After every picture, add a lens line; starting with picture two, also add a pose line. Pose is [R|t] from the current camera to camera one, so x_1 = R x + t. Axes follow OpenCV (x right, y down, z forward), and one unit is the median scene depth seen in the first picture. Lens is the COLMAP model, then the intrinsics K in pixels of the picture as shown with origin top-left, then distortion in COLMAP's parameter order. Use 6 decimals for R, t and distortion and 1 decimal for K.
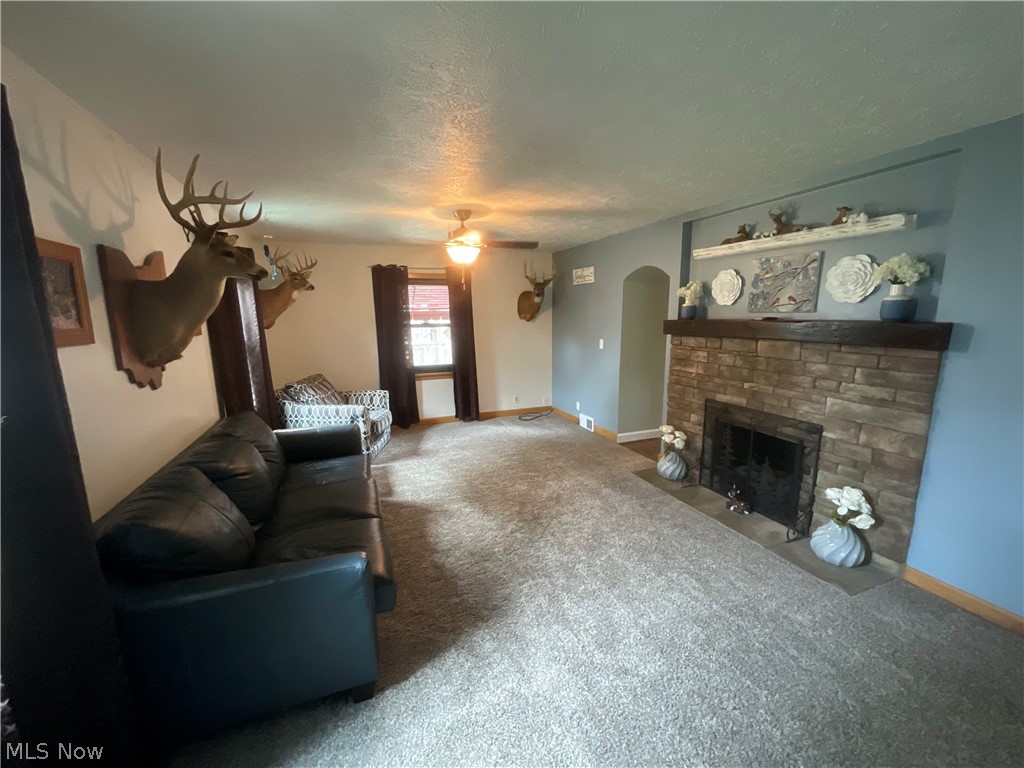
lens RADIAL K [[417.6, 0, 514.8], [0, 417.6, 380.4], [0, 0, 1]] dist [0.004309, -0.002096]
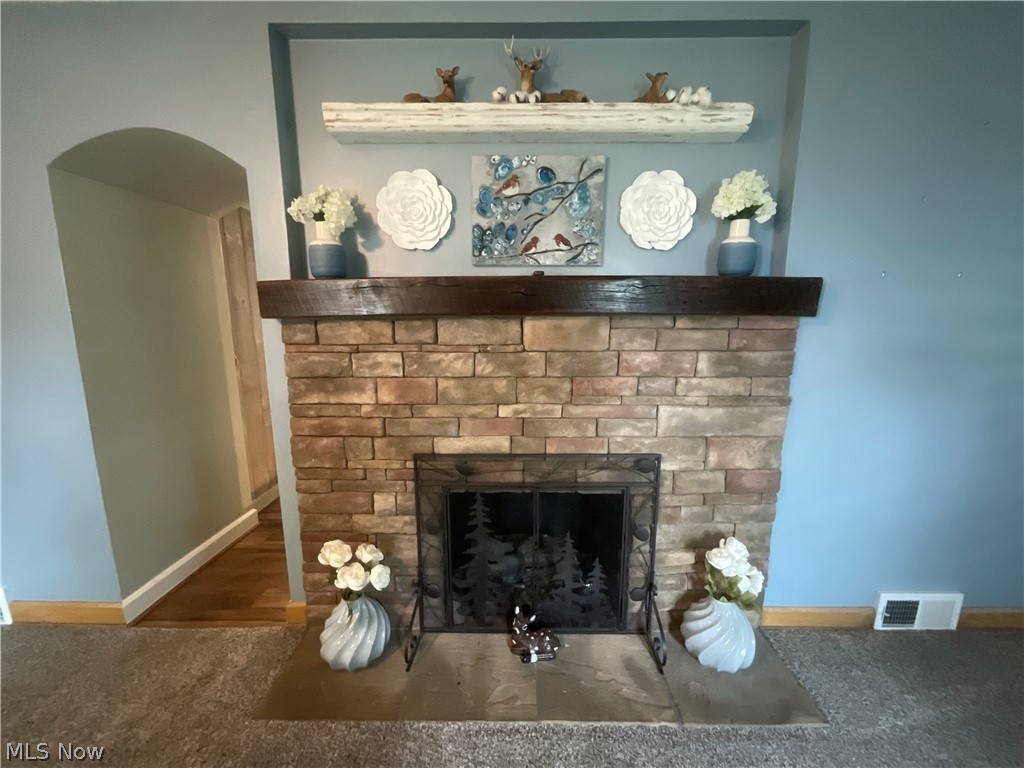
lens RADIAL K [[417.6, 0, 517.2], [0, 417.6, 383.2], [0, 0, 1]] dist [0.004309, -0.002096]
pose [[0.376798, -0.149374, 0.914172, 0.110881], [0.148071, 0.983934, 0.099742, -0.072145], [-0.914384, 0.097780, 0.392862, 0.827464]]
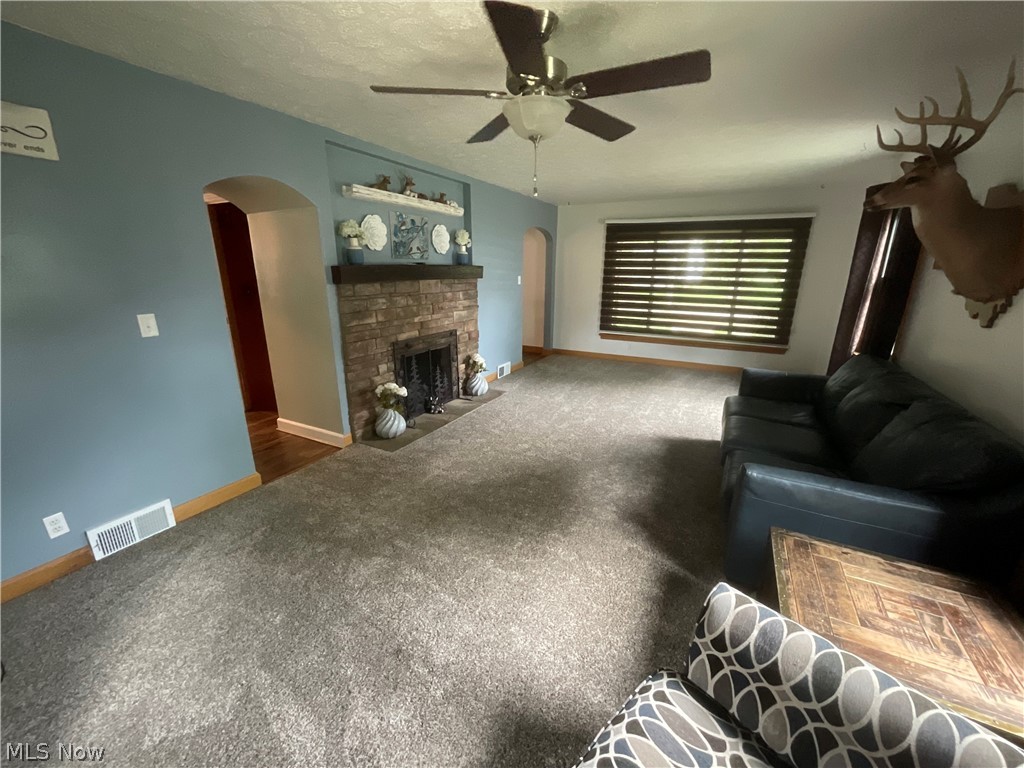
lens RADIAL K [[417.6, 0, 513.4], [0, 417.6, 385.1], [0, 0, 1]] dist [0.004309, -0.002096]
pose [[-0.648981, -0.199933, 0.734065, -0.609725], [0.126267, 0.923167, 0.363069, -0.232543], [-0.750254, 0.328313, -0.573873, 1.639122]]
